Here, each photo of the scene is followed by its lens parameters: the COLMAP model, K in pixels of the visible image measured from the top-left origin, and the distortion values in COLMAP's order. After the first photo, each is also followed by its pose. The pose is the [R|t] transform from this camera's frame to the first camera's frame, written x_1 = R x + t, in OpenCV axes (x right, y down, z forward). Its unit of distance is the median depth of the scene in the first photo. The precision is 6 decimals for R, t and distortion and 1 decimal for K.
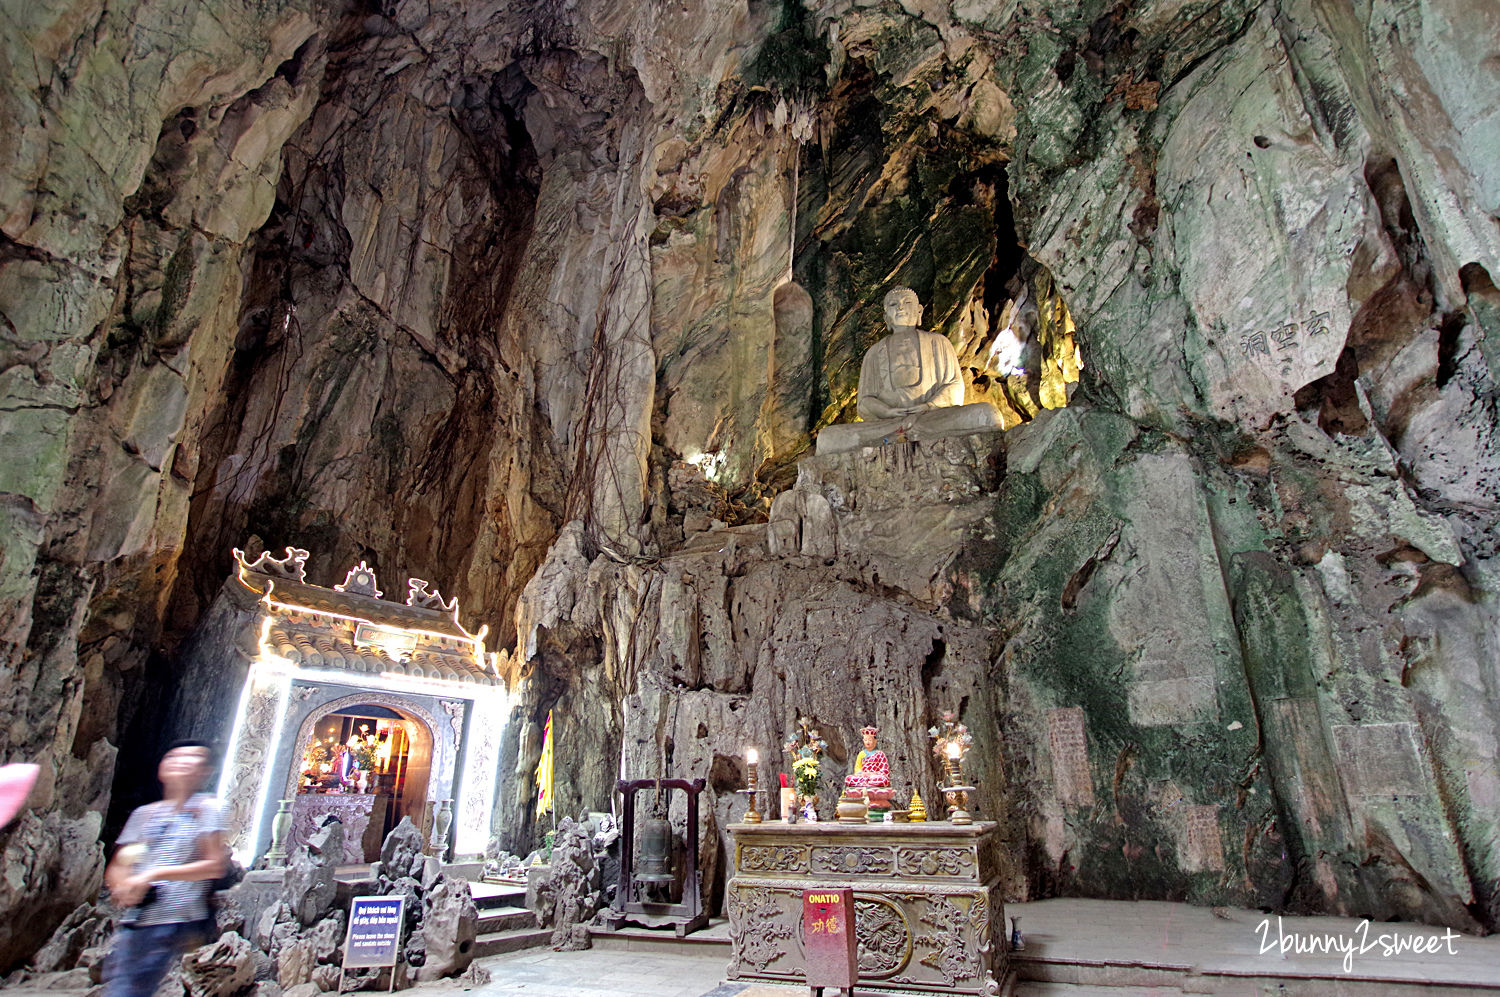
lens RADIAL K [[786.4, 0, 752.4], [0, 786.4, 495.2], [0, 0, 1]] dist [-0.021589, 0.002542]
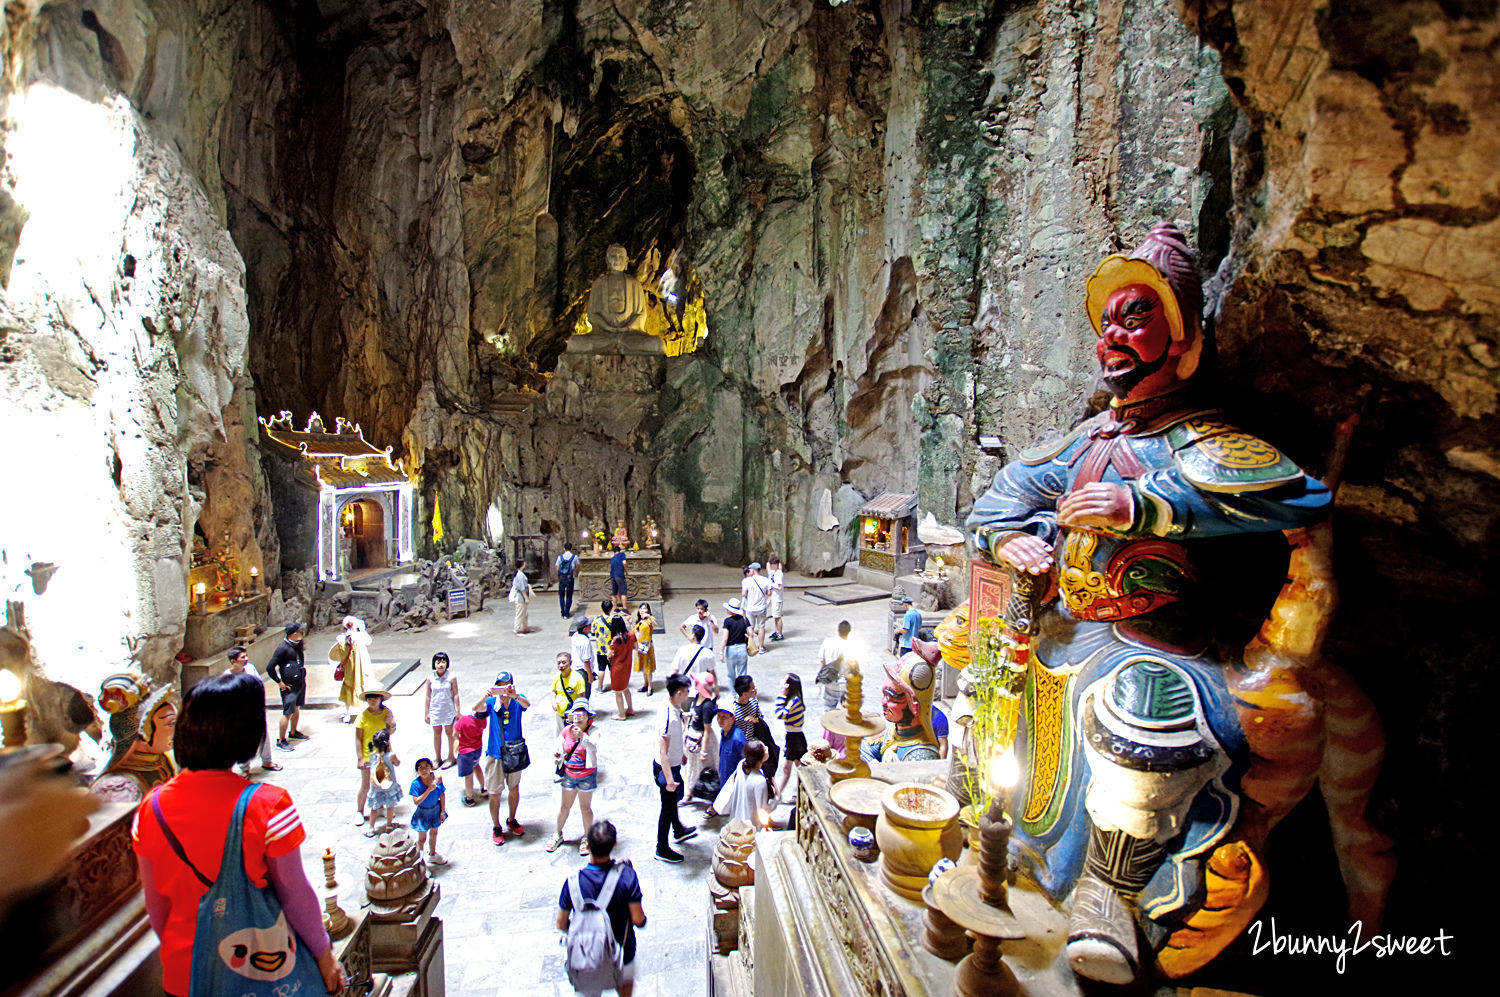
lens RADIAL K [[681.7, 0, 731.5], [0, 681.7, 488.8], [0, 0, 1]] dist [-0.029385, 0.004952]
pose [[0.871723, -0.017304, 0.489694, -0.425167], [-0.186537, 0.912407, 0.364304, -0.468840], [-0.453104, -0.408918, 0.792138, -0.650834]]
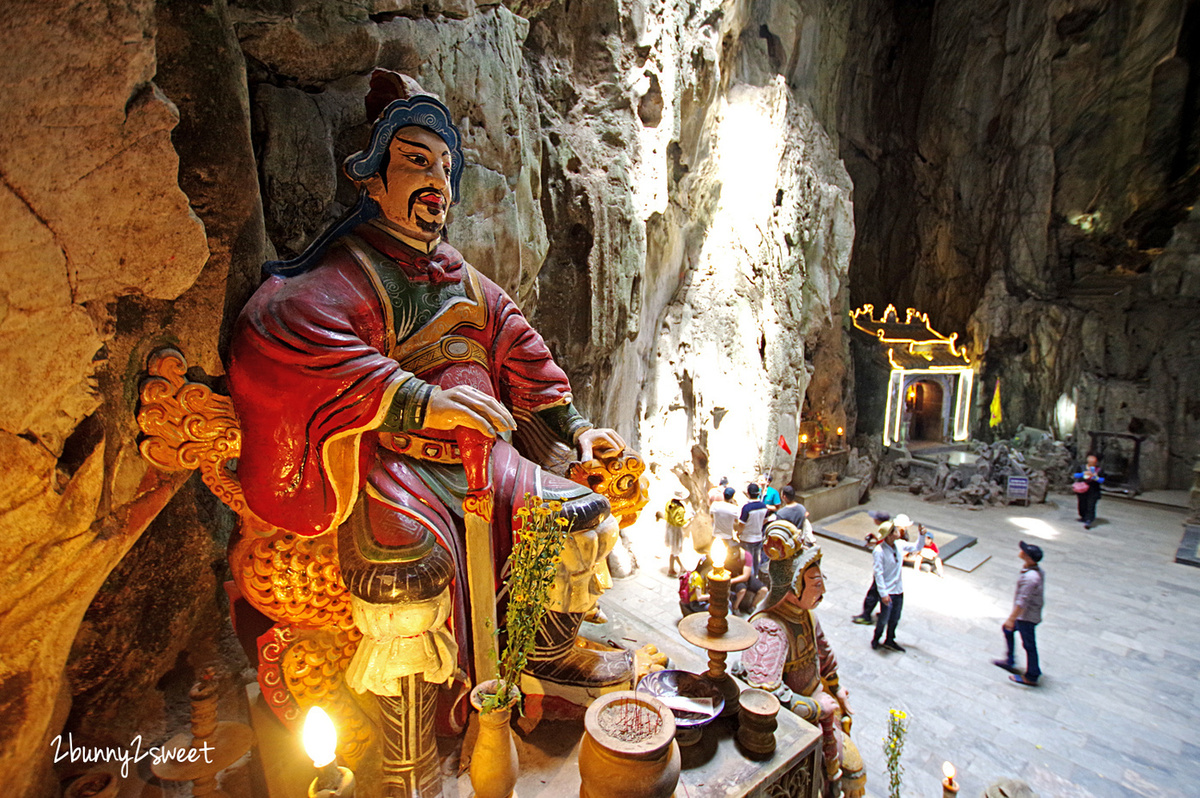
lens RADIAL K [[546.7, 0, 586.6], [0, 546.7, 393.5], [0, 0, 1]] dist [-0.042594, 0.011492]
pose [[0.864868, 0.062700, -0.498068, -0.465626], [0.171153, 0.895893, 0.409979, -0.422312], [0.471921, -0.439824, 0.764098, -0.559042]]
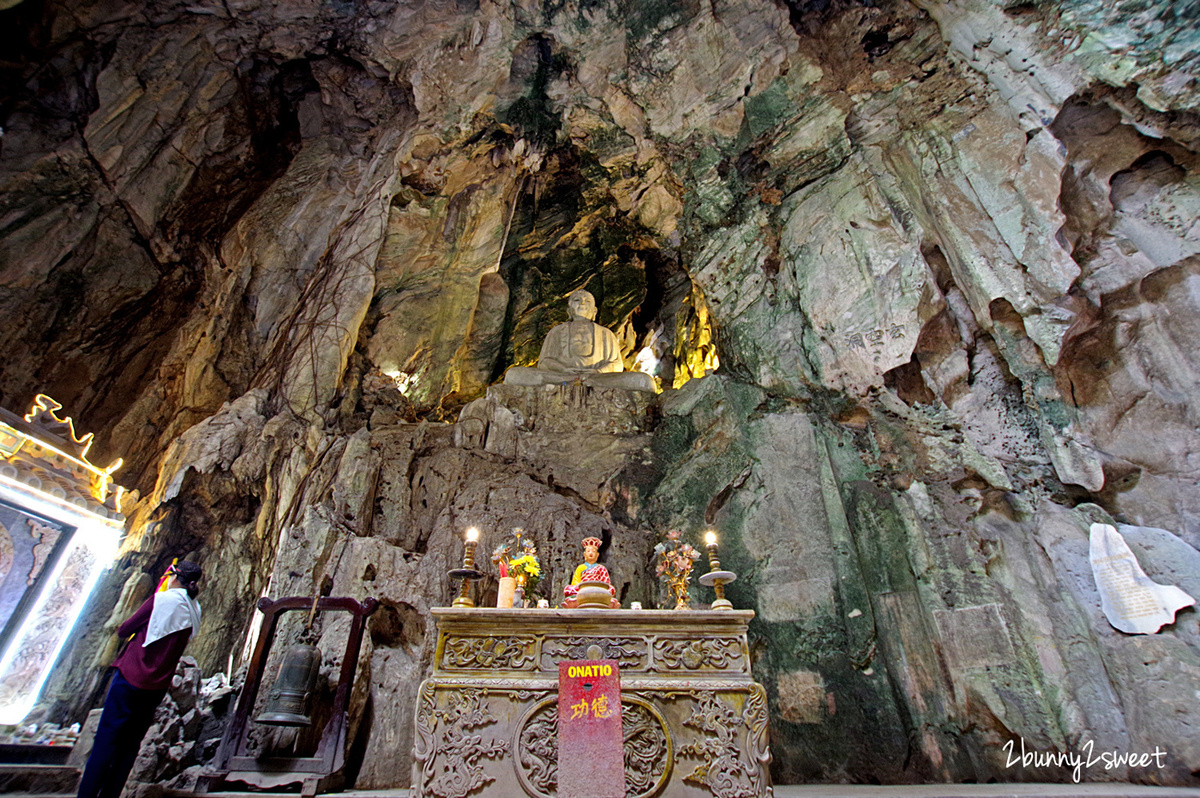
lens RADIAL K [[565.4, 0, 600.0], [0, 565.4, 399.0], [0, 0, 1]] dist [-0.028984, 0.005399]
pose [[0.921272, 0.226066, 0.316469, -0.054818], [-0.145710, 0.955075, -0.258070, 0.186254], [-0.360593, 0.191640, 0.912824, 0.216961]]
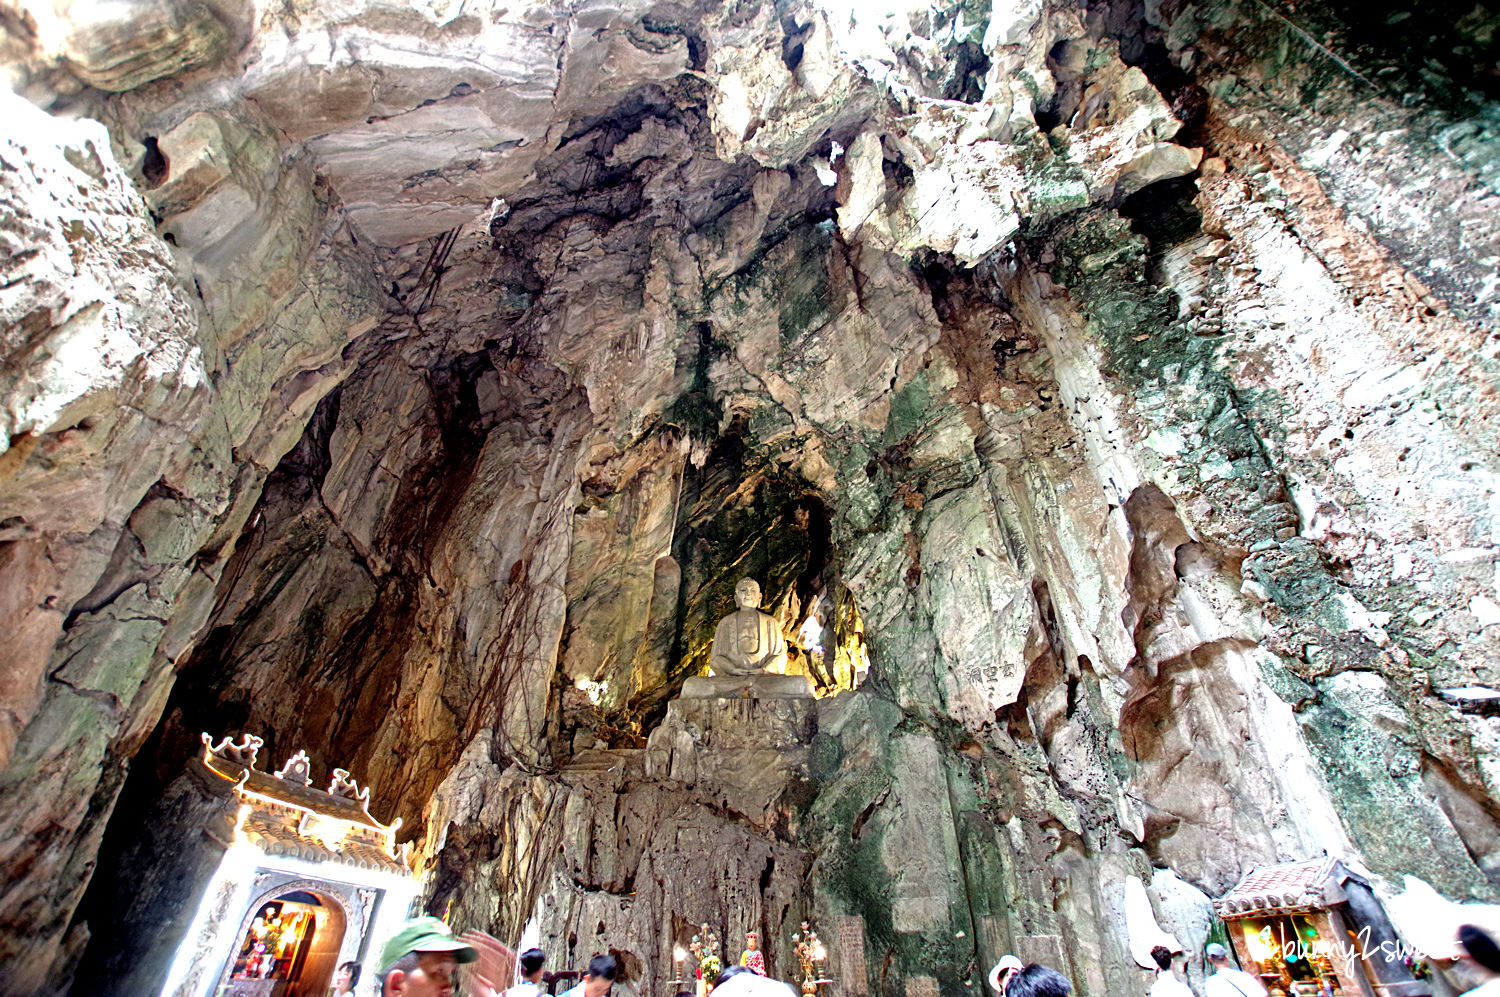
lens RADIAL K [[662.3, 0, 754.1], [0, 662.3, 501.0], [0, 0, 1]] dist [-0.029750, 0.005233]
pose [[0.941007, 0.200912, 0.272285, -0.204923], [-0.120214, 0.950656, -0.286011, -0.071218], [-0.316313, 0.236406, 0.918727, -0.184359]]
